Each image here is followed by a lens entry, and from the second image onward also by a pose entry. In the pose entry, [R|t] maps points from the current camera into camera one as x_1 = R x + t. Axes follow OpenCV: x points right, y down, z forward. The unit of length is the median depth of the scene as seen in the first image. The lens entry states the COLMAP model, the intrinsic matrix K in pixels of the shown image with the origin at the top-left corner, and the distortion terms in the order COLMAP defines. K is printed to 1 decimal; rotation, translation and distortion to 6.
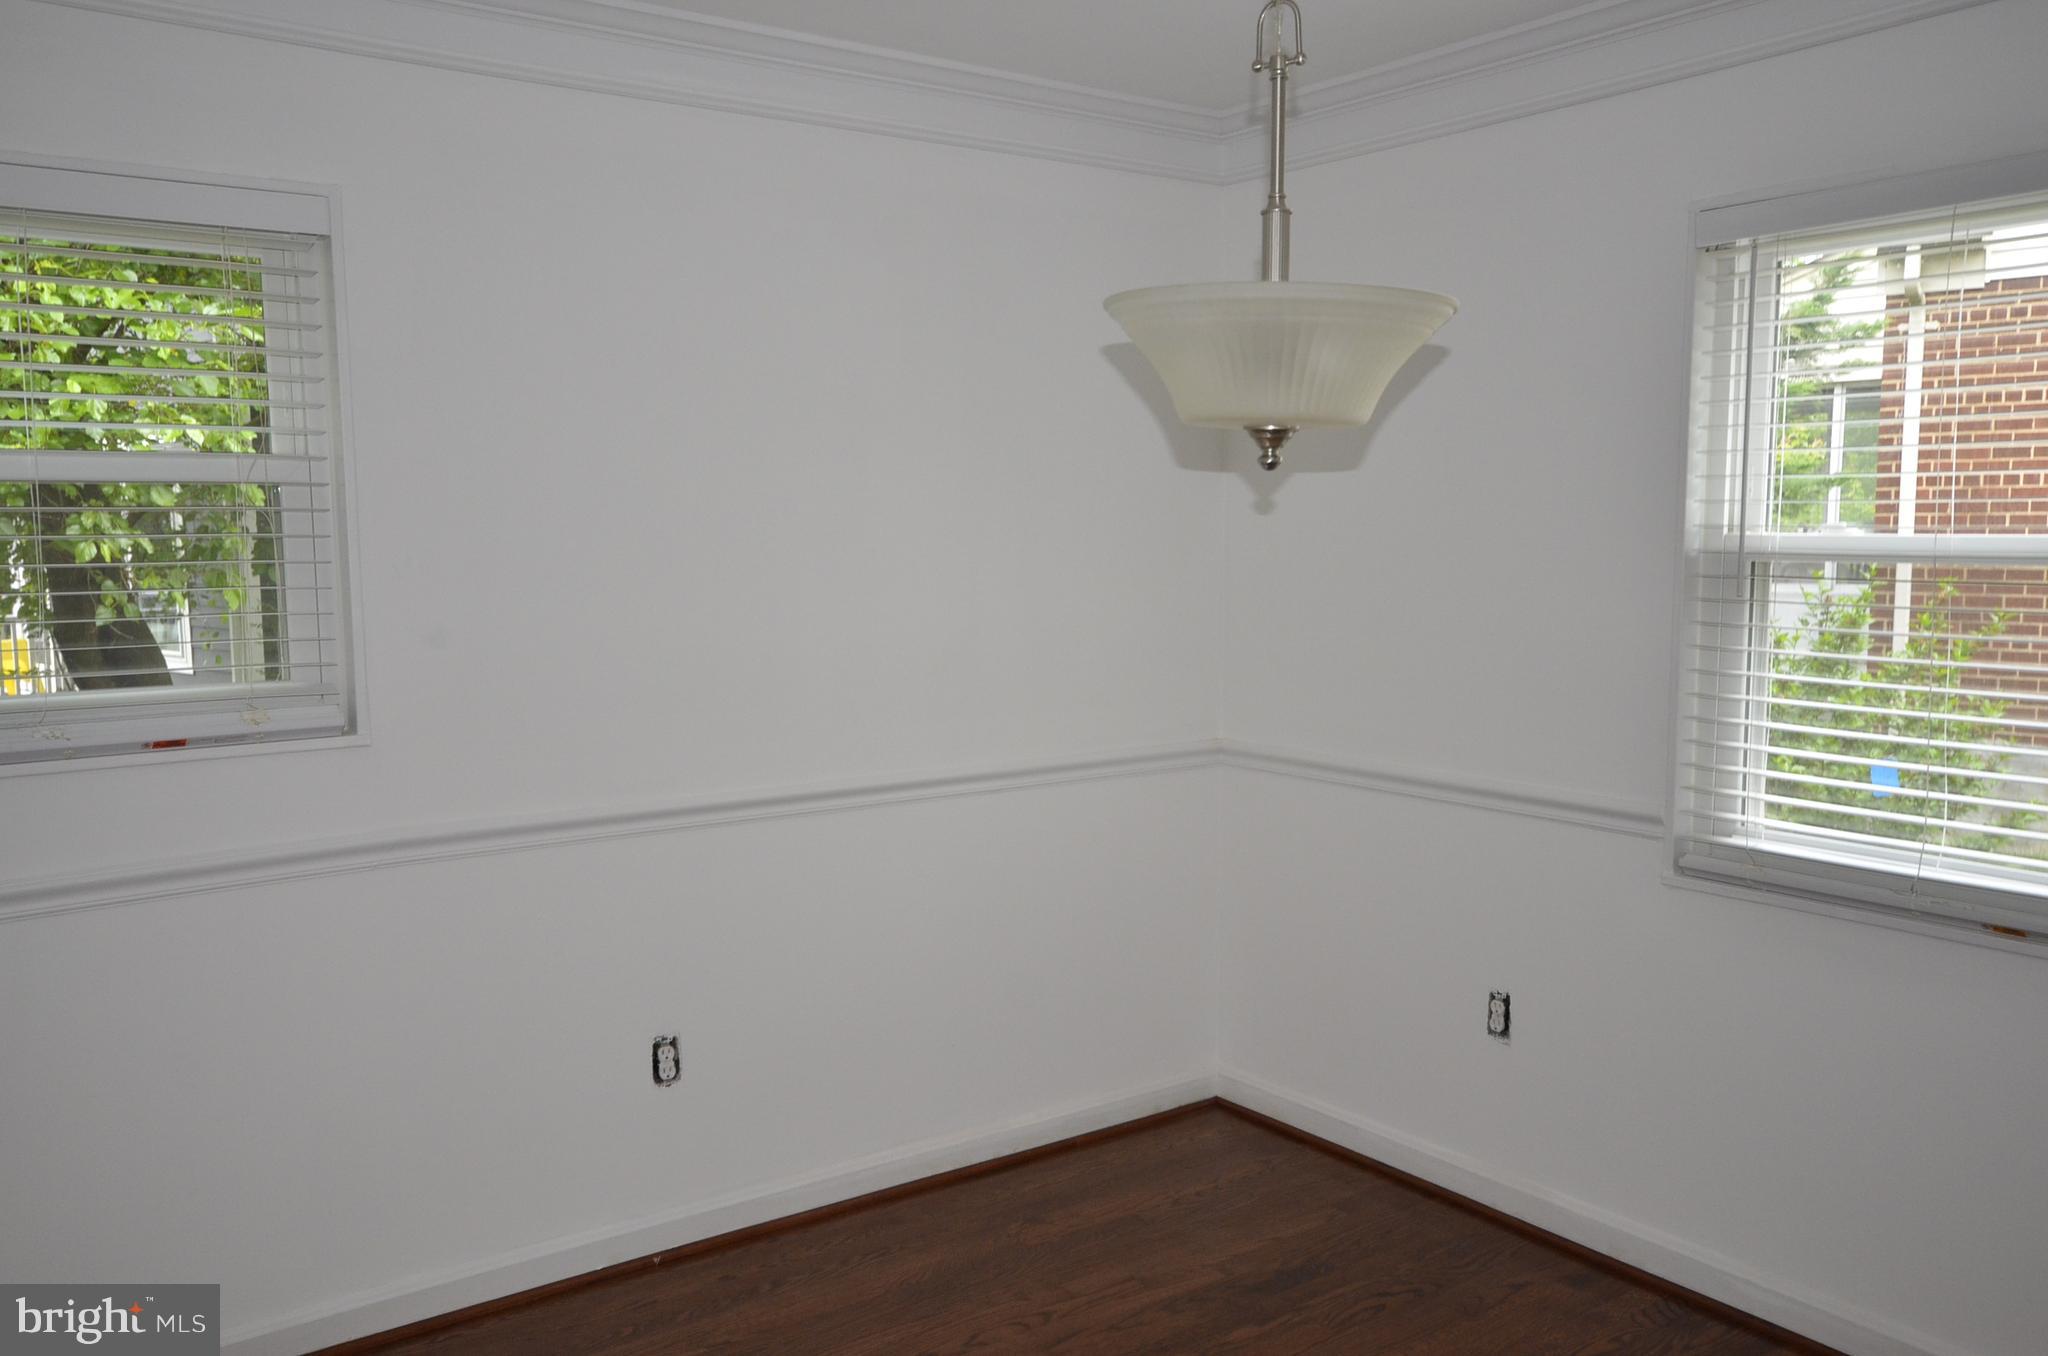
lens RADIAL K [[1668.4, 0, 1023.4], [0, 1668.4, 688.0], [0, 0, 1]] dist [0.029883, 0.004829]
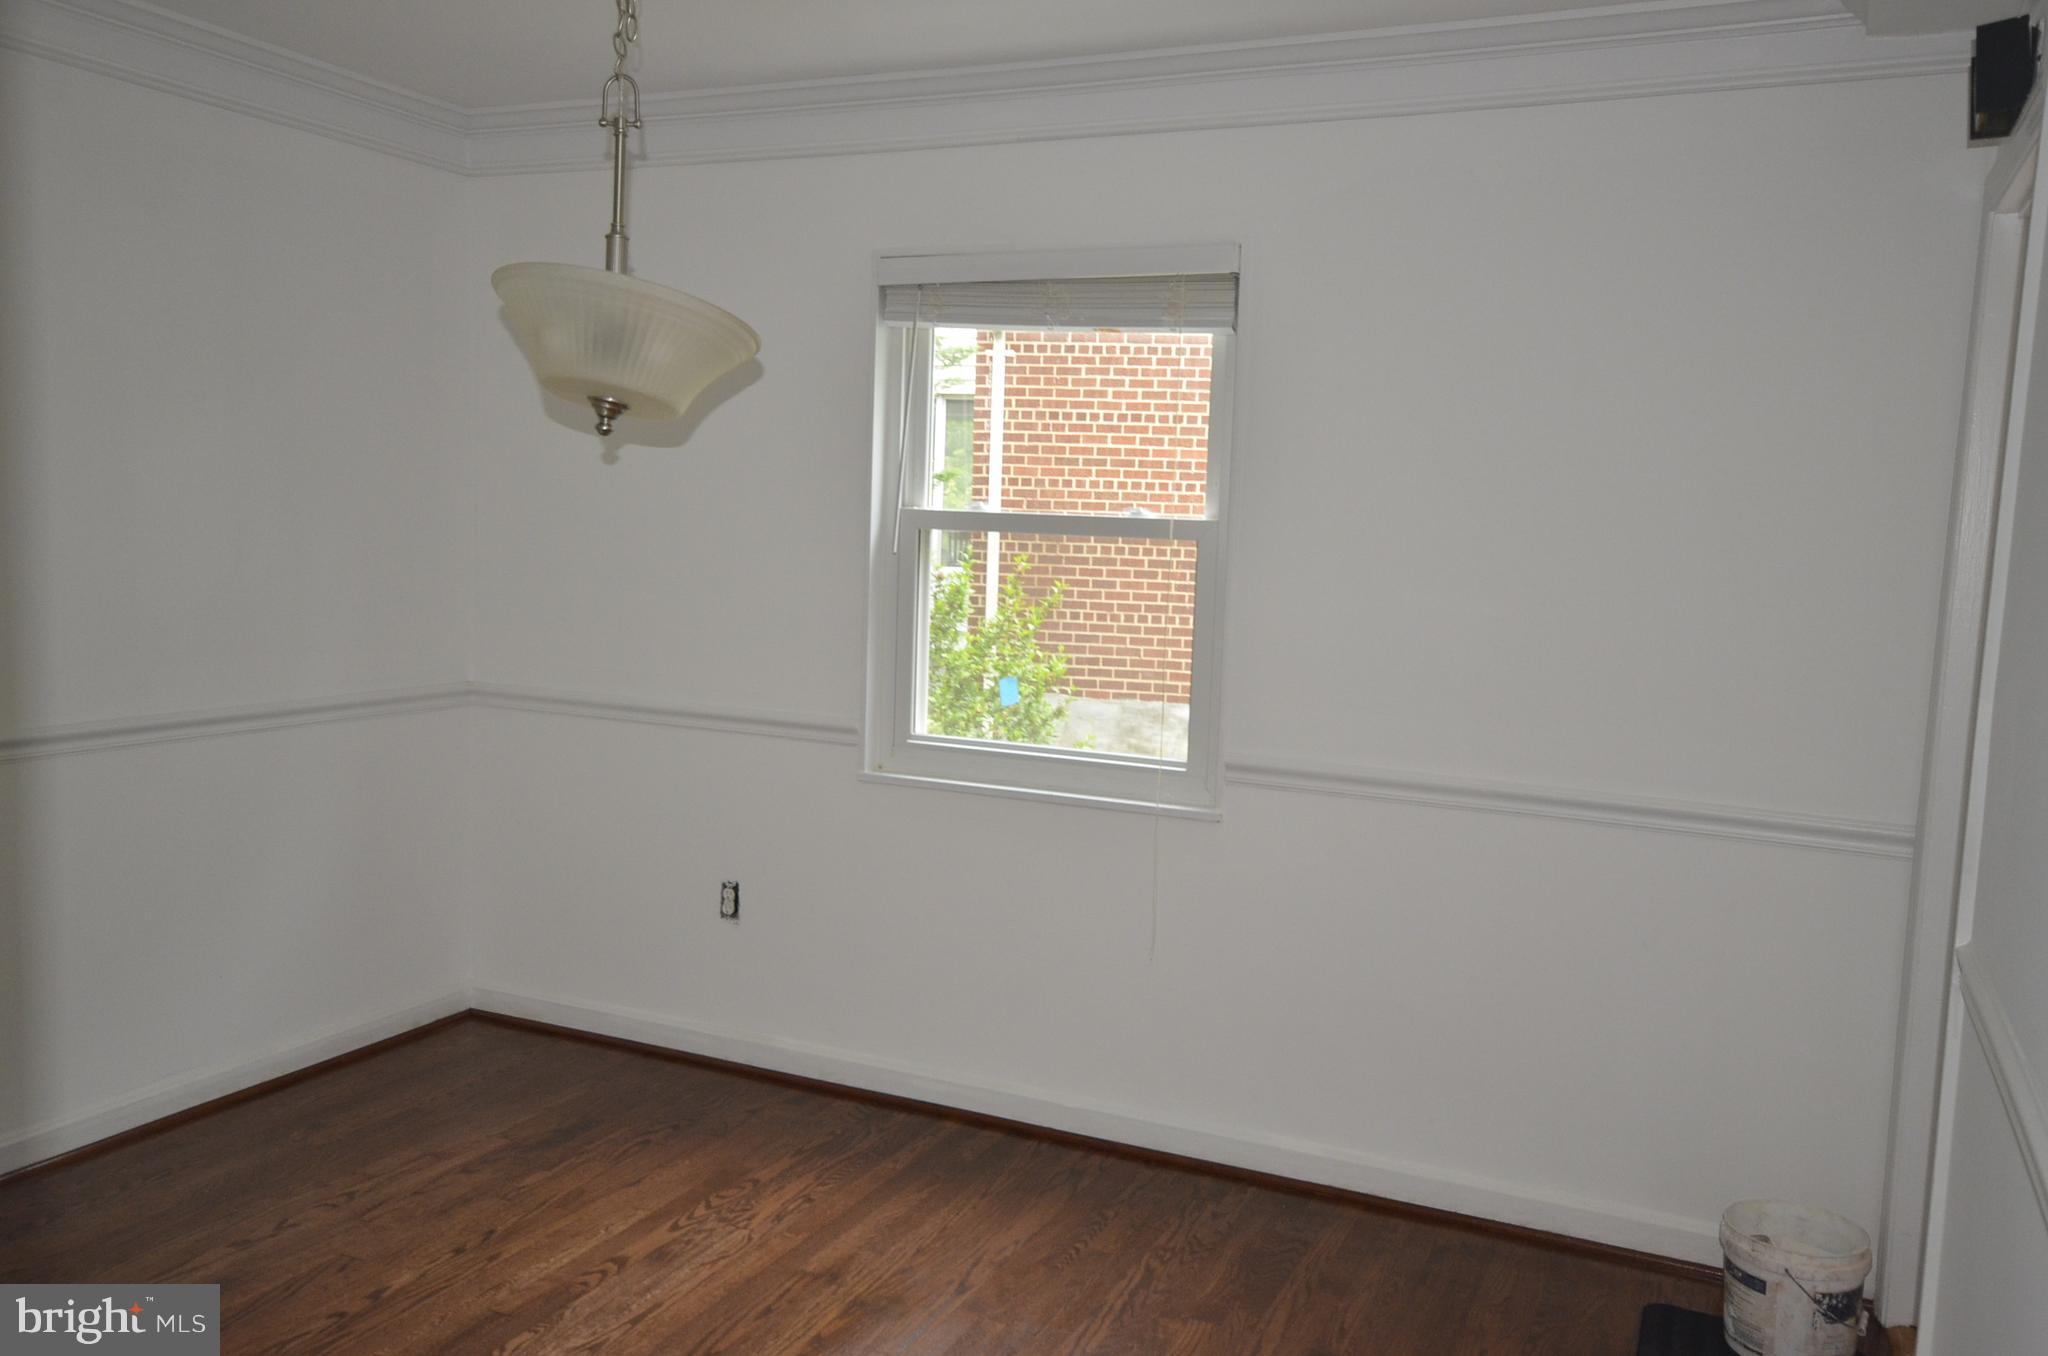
lens RADIAL K [[1668.4, 0, 1023.4], [0, 1668.4, 688.0], [0, 0, 1]] dist [0.029883, 0.004829]
pose [[0.873486, -0.017305, 0.486541, -0.115184], [0.012567, 0.999837, 0.012999, 0.028414], [-0.486686, -0.005240, 0.873561, -0.157278]]
